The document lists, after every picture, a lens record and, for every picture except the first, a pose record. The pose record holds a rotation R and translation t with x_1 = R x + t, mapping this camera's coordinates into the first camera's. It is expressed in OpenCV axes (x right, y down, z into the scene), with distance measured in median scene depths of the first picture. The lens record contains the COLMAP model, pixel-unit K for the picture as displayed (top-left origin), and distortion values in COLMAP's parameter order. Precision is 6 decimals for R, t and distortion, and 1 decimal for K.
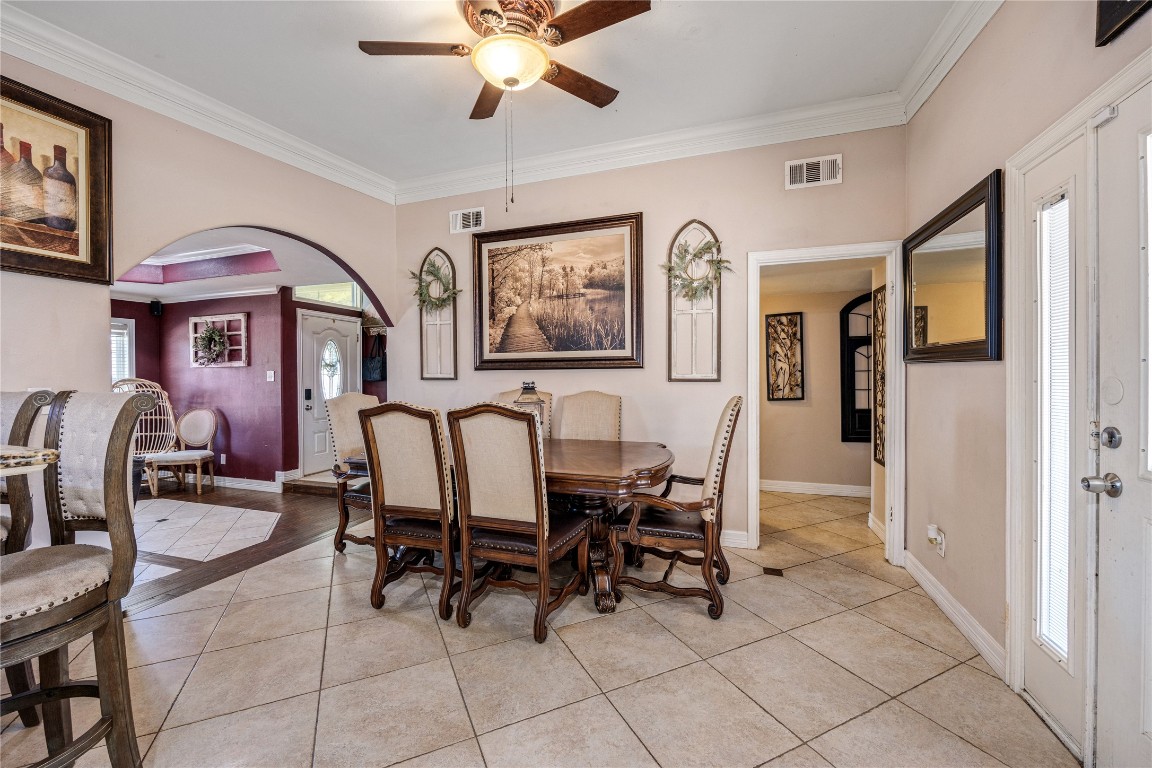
lens RADIAL K [[468.8, 0, 566.4], [0, 468.8, 377.6], [0, 0, 1]] dist [-0.001972, -0.000191]
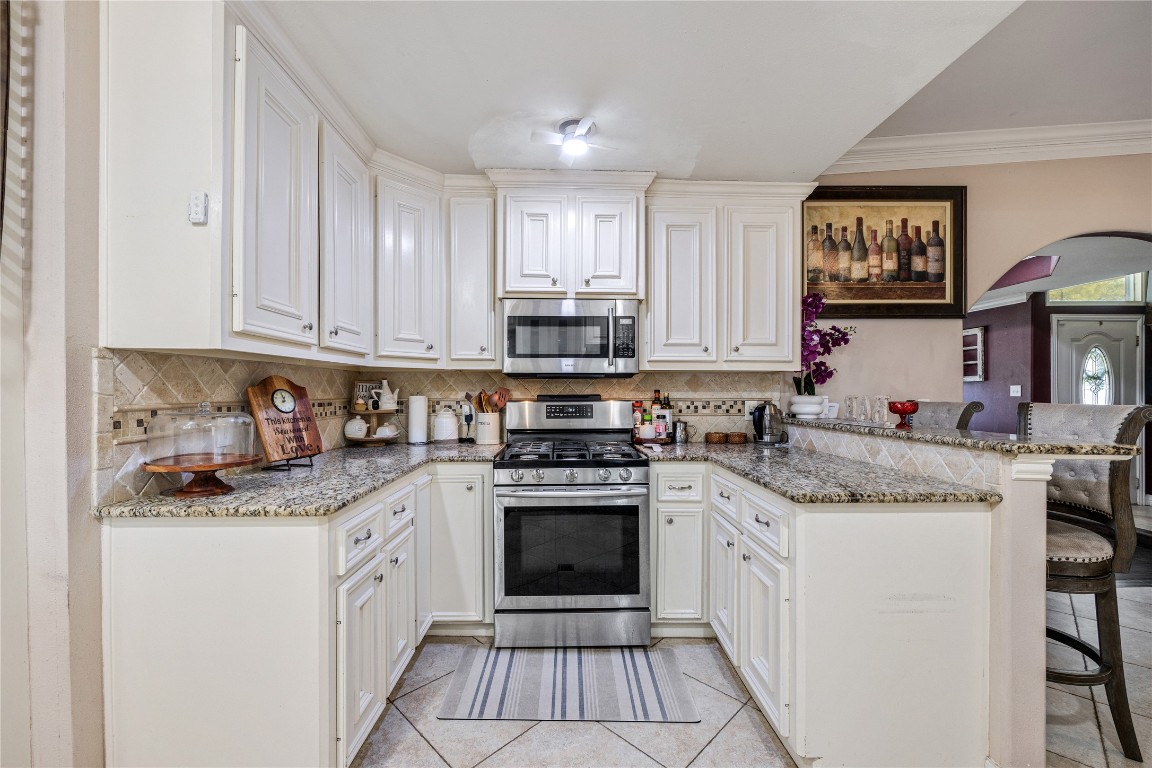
lens RADIAL K [[468.8, 0, 570.4], [0, 468.8, 389.7], [0, 0, 1]] dist [-0.001972, -0.000191]
pose [[0.347032, 0.000010, -0.937853, -0.115687], [-0.004724, 0.999987, -0.001738, 0.000451], [0.937842, 0.005034, 0.347027, -0.291099]]
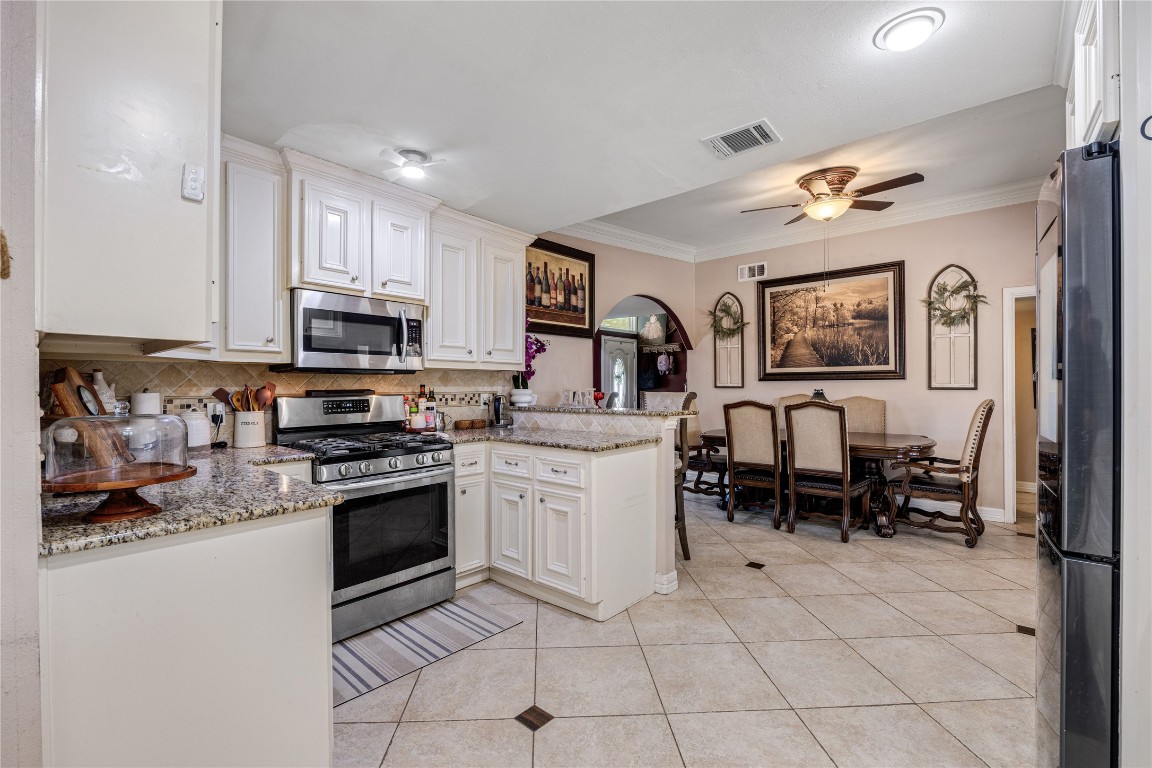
lens RADIAL K [[485.7, 0, 586.4], [0, 485.7, 382.3], [0, 0, 1]] dist [-0.006186, 0.000684]
pose [[0.930093, -0.001194, -0.367323, -0.178428], [-0.001749, 0.999969, -0.007680, 0.000203], [0.367321, 0.007786, 0.930062, -0.620401]]
